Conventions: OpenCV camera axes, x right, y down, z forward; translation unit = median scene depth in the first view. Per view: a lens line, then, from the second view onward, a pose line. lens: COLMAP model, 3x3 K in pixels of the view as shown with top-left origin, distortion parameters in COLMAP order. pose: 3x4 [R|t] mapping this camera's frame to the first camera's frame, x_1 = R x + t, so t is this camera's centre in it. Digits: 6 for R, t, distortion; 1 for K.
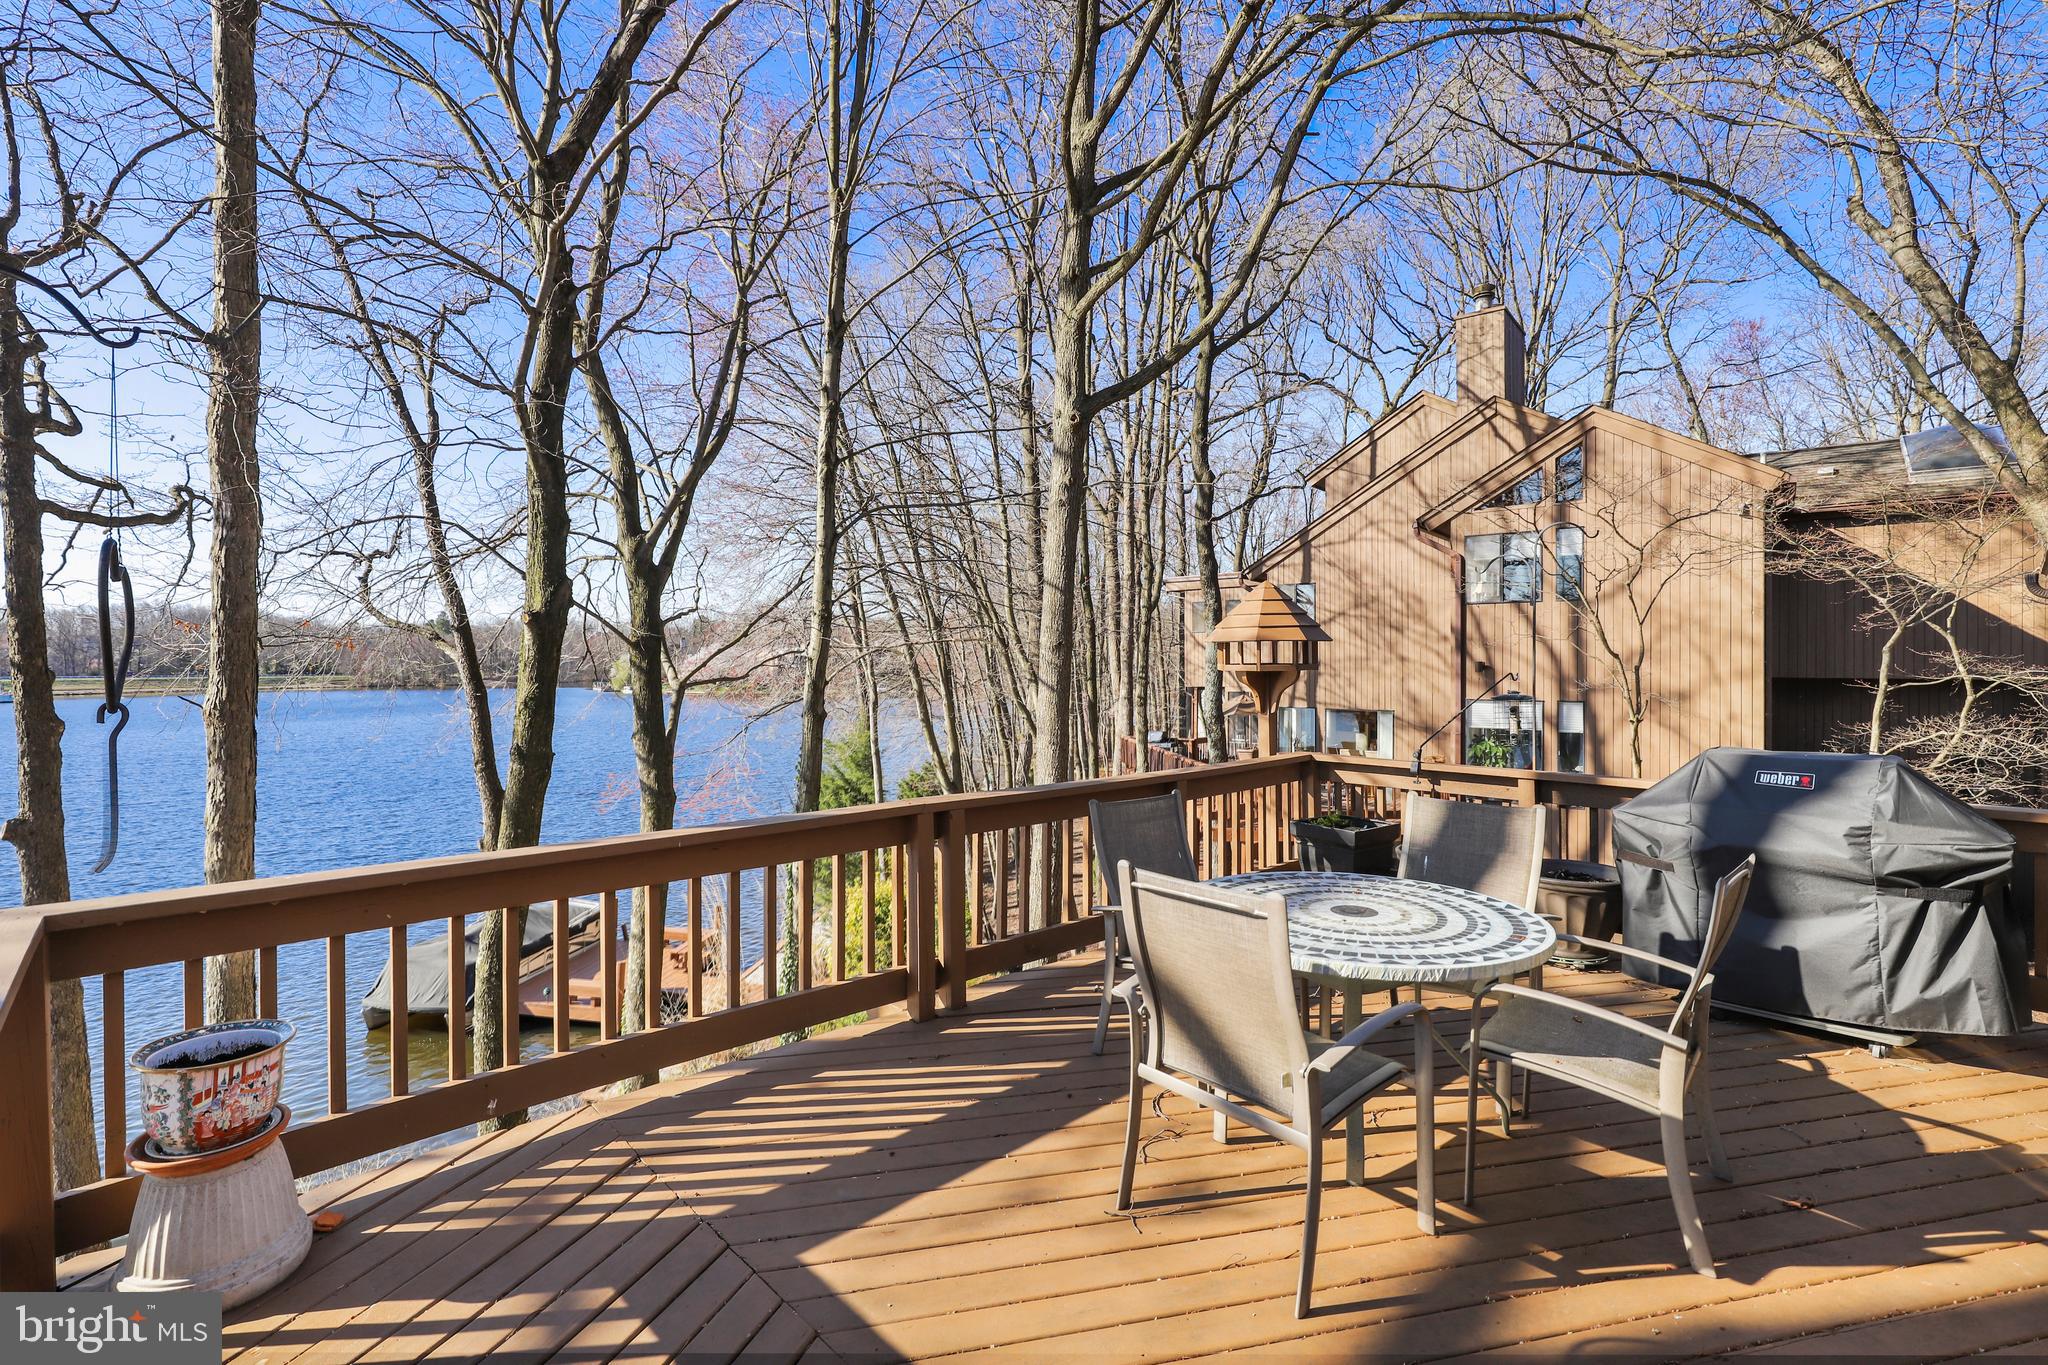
lens RADIAL K [[928.1, 0, 1028.2], [0, 928.1, 667.2], [0, 0, 1]] dist [0.003120, -0.000093]
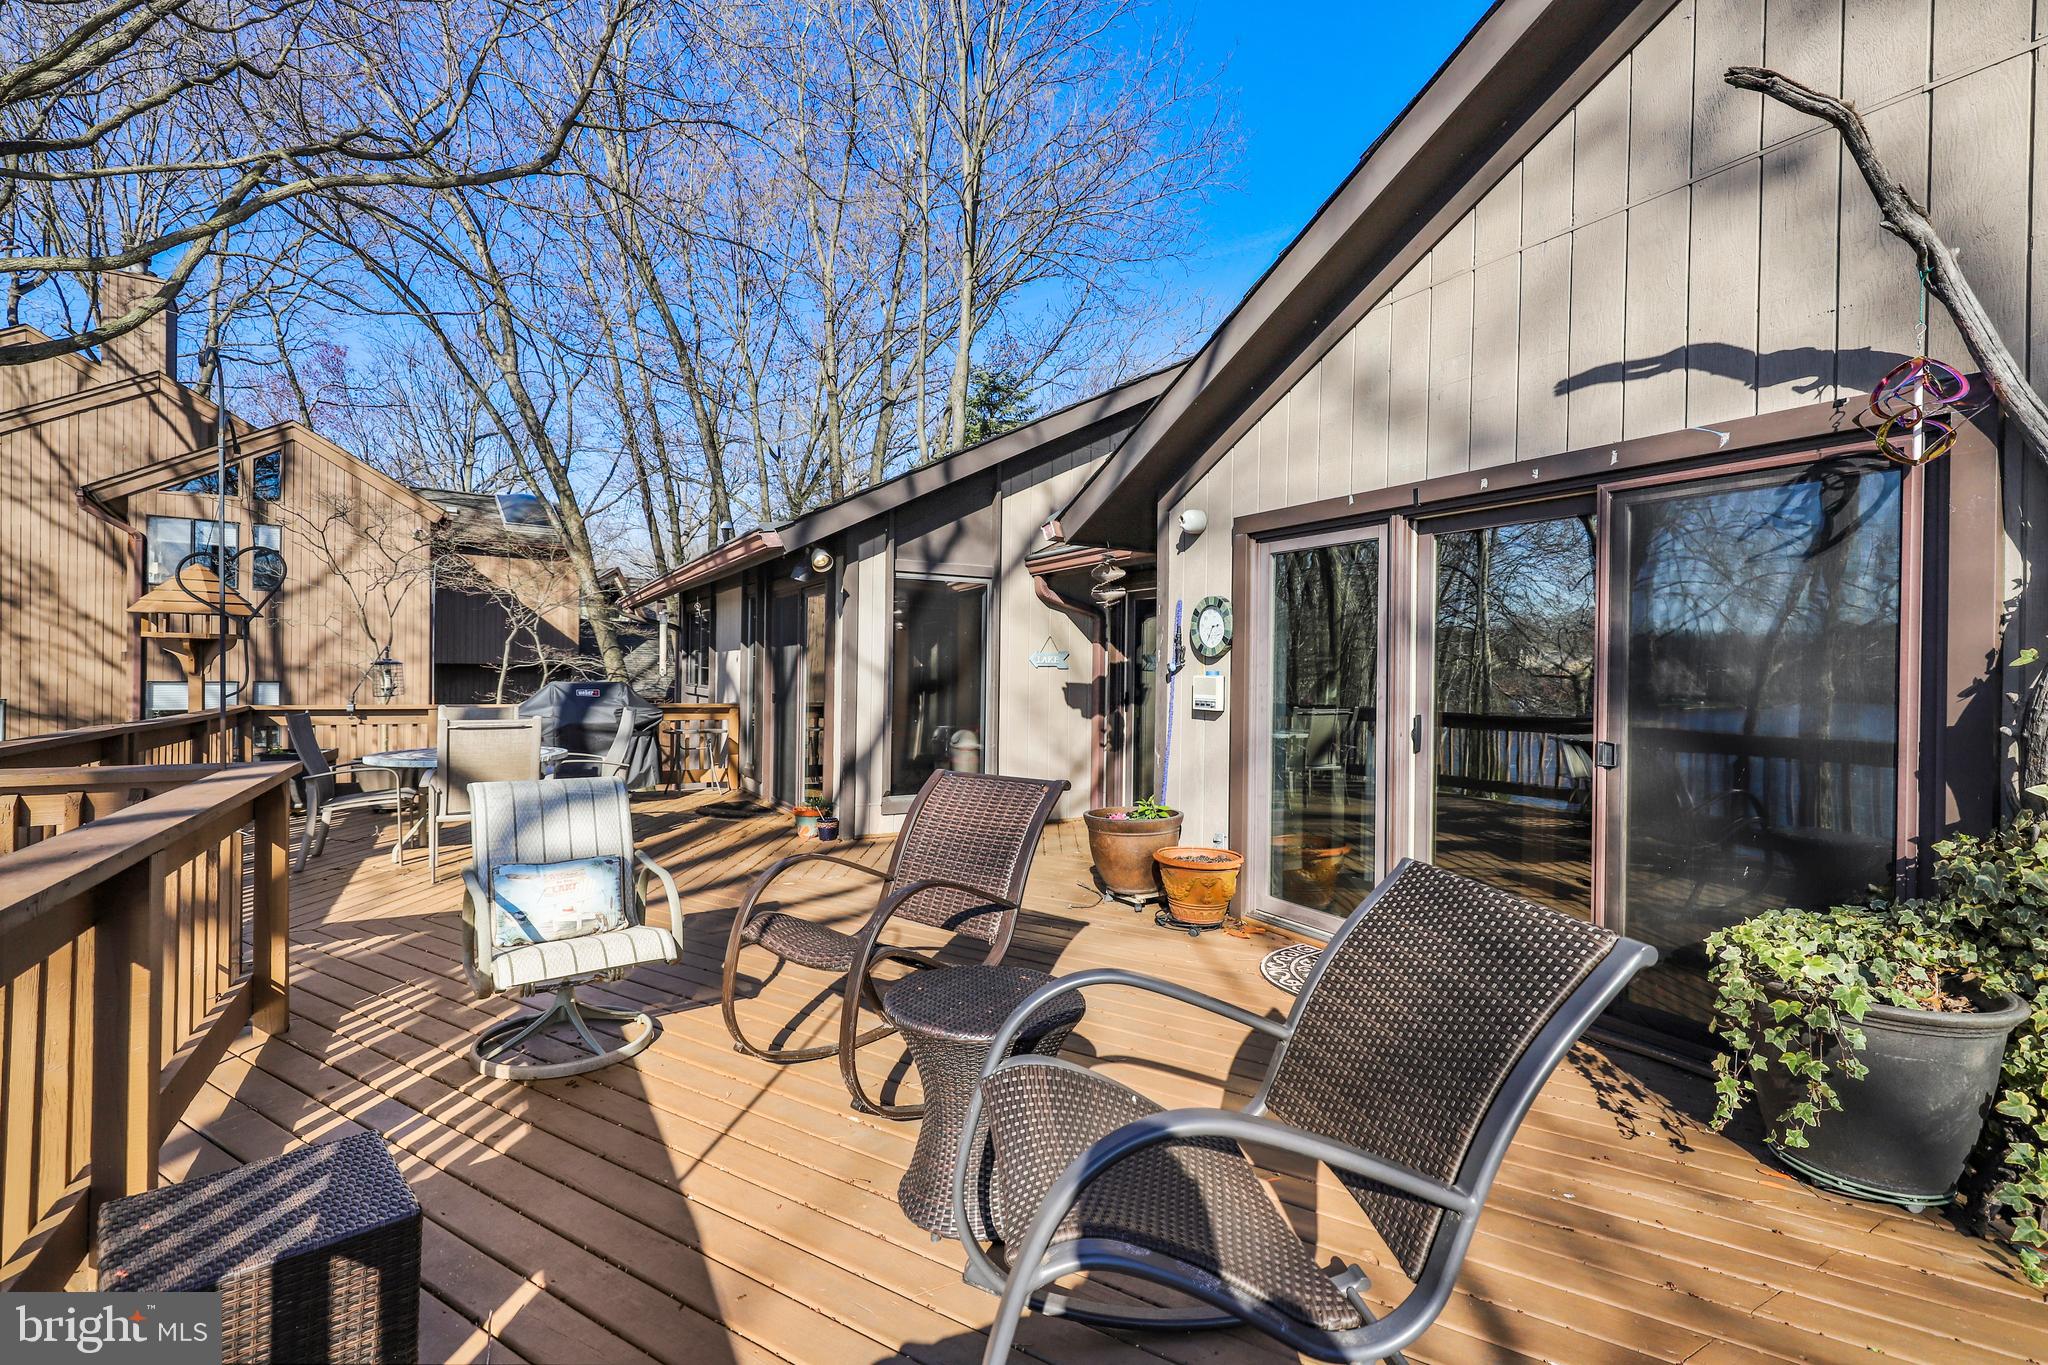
lens RADIAL K [[928.1, 0, 1028.2], [0, 928.1, 667.2], [0, 0, 1]] dist [0.003120, -0.000093]
pose [[0.232056, 0.006586, 0.972680, -0.290995], [-0.010531, 0.999935, -0.004258, 0.015137], [-0.972645, -0.009255, 0.232111, -0.142353]]
